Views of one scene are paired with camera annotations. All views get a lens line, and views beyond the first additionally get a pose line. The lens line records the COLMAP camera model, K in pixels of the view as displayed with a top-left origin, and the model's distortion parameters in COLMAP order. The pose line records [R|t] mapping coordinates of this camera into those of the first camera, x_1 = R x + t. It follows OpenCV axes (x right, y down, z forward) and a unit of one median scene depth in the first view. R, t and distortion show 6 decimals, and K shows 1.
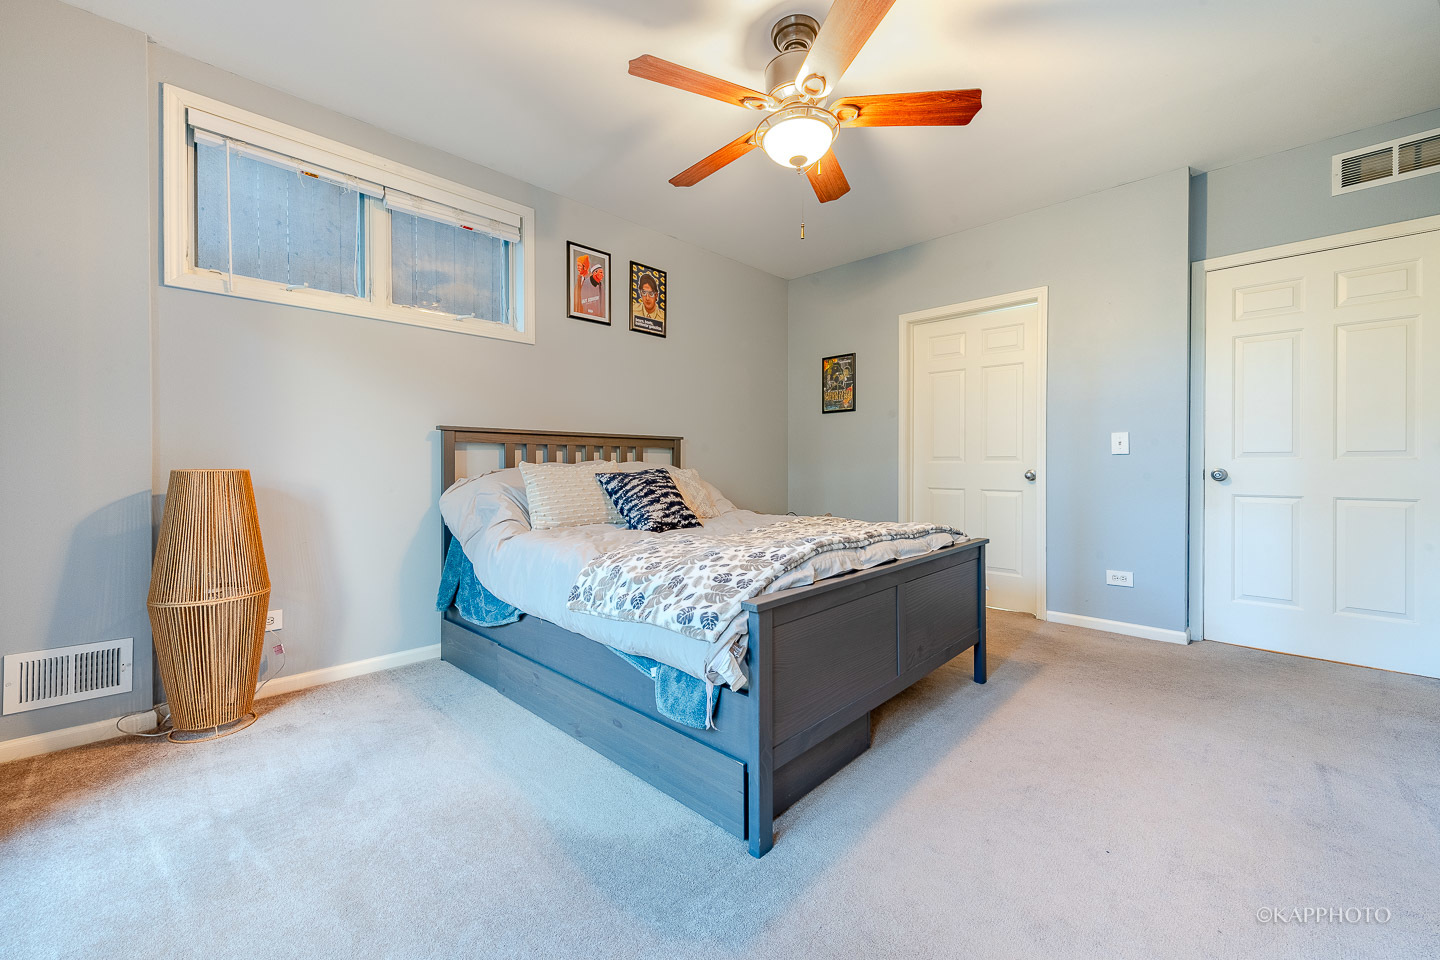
lens RADIAL K [[562.9, 0, 720.4], [0, 562.9, 468.4], [0, 0, 1]] dist [0.001042, -0.000147]
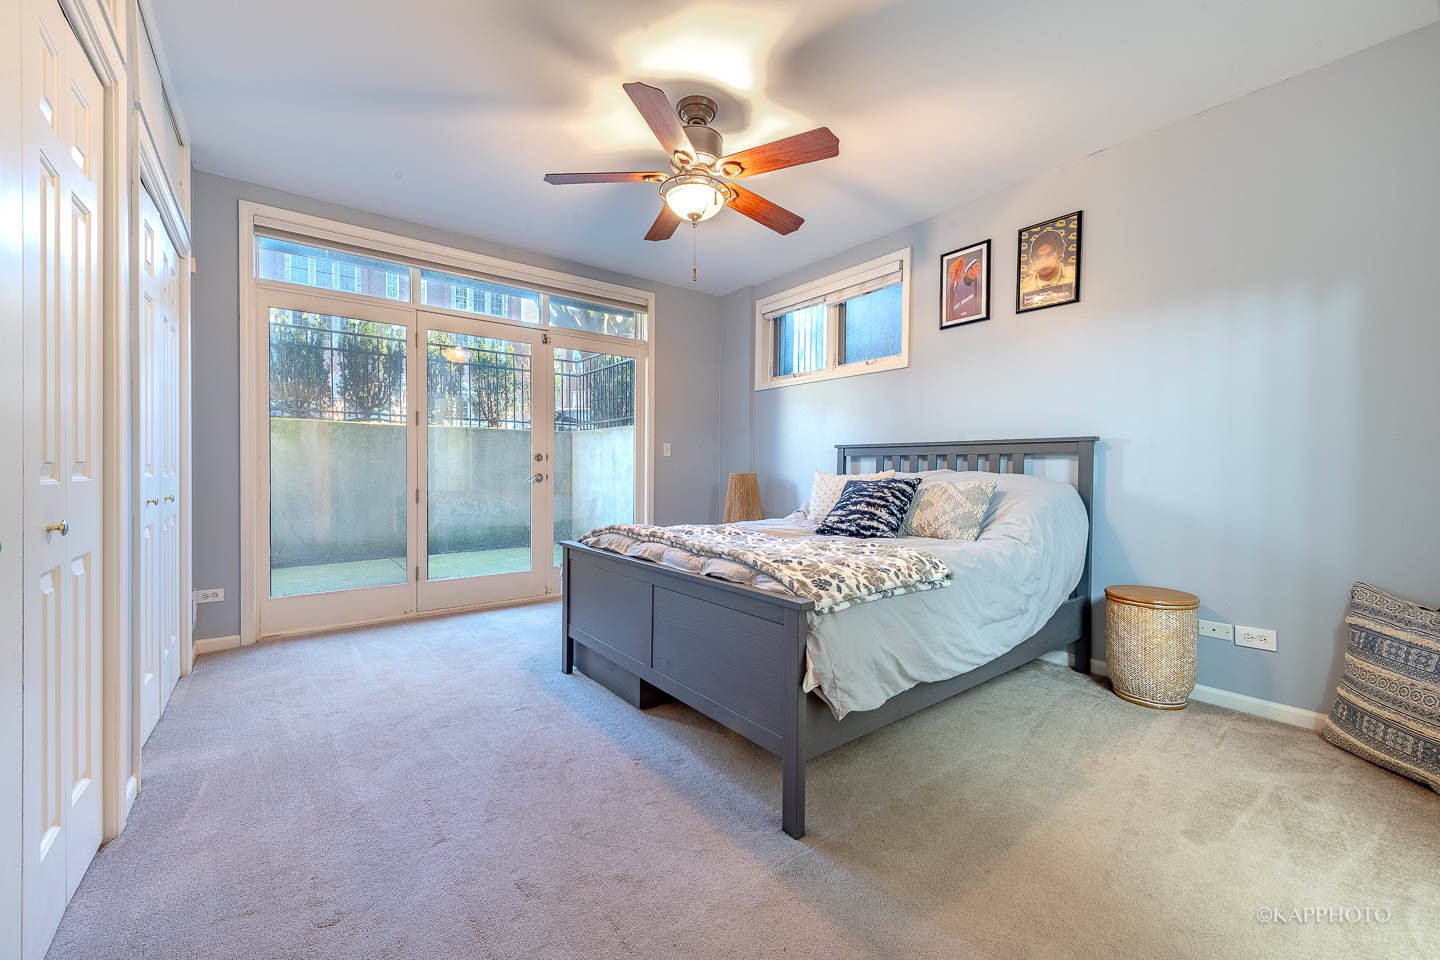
lens RADIAL K [[562.9, 0, 721.4], [0, 562.9, 476.5], [0, 0, 1]] dist [0.001042, -0.000147]
pose [[-0.129803, 0.011658, -0.991471, 0.765547], [-0.018511, 0.999728, 0.014179, -0.009071], [0.991367, 0.020193, -0.129552, 0.714908]]
